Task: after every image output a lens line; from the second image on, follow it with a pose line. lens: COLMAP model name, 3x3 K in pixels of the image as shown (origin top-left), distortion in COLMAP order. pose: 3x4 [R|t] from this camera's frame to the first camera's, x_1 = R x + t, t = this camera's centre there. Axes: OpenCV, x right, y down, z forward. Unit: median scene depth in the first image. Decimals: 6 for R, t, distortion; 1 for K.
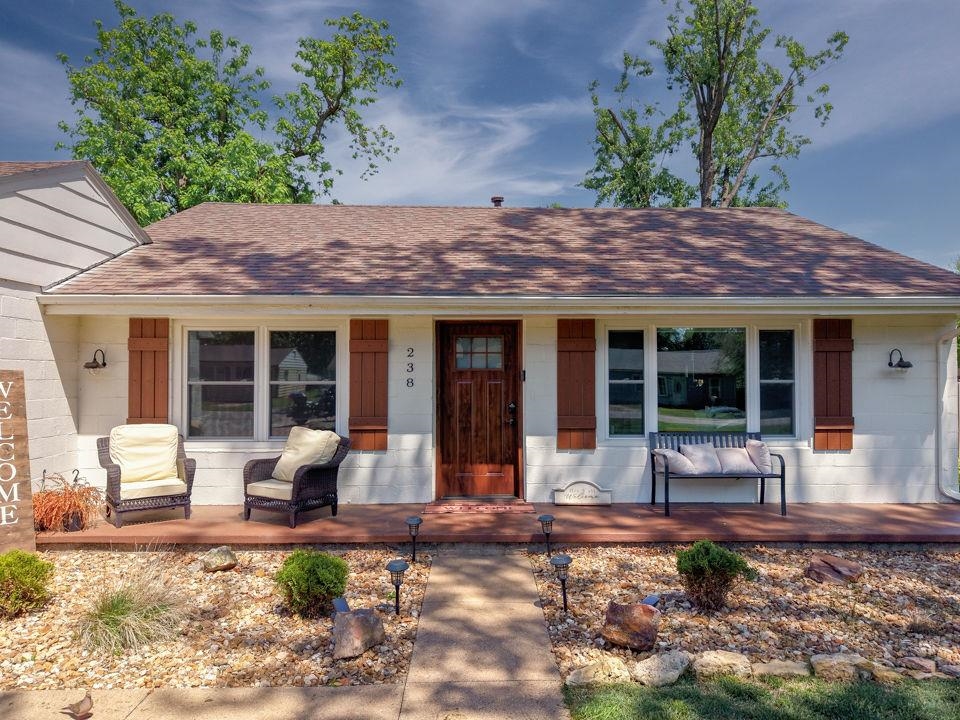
lens RADIAL K [[628.3, 0, 480.0], [0, 628.3, 360.0], [0, 0, 1]] dist [0.001690, -0.001421]
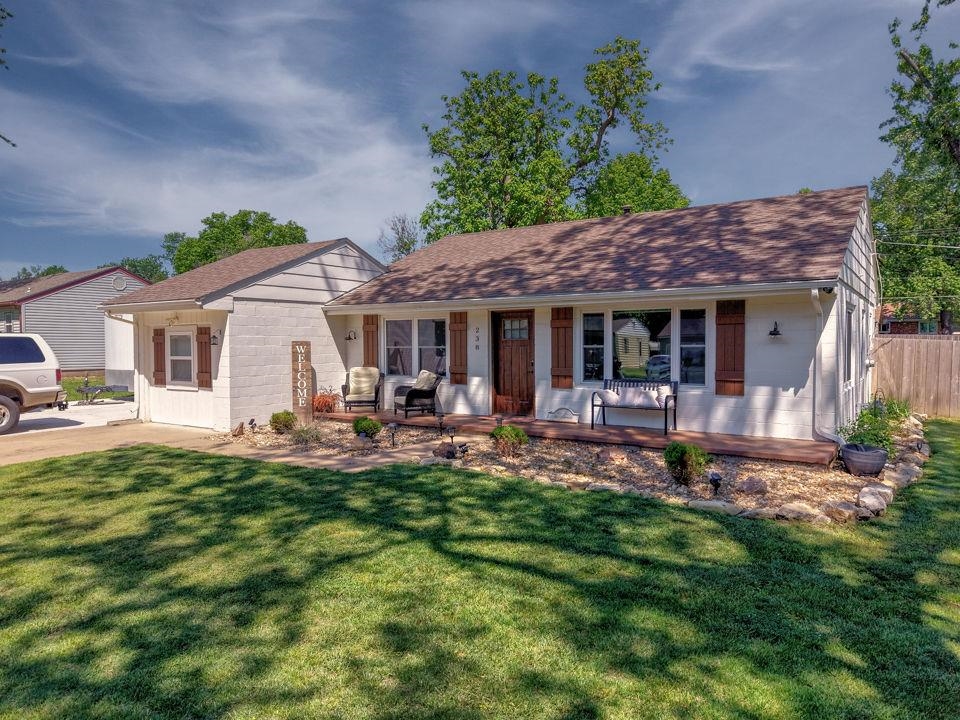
lens RADIAL K [[628.3, 0, 480.0], [0, 628.3, 360.0], [0, 0, 1]] dist [0.001690, -0.001421]
pose [[0.816862, 0.011414, -0.576720, 0.903015], [0.013923, 0.999123, 0.039495, 0.002720], [0.576665, -0.040292, 0.815987, -0.425421]]
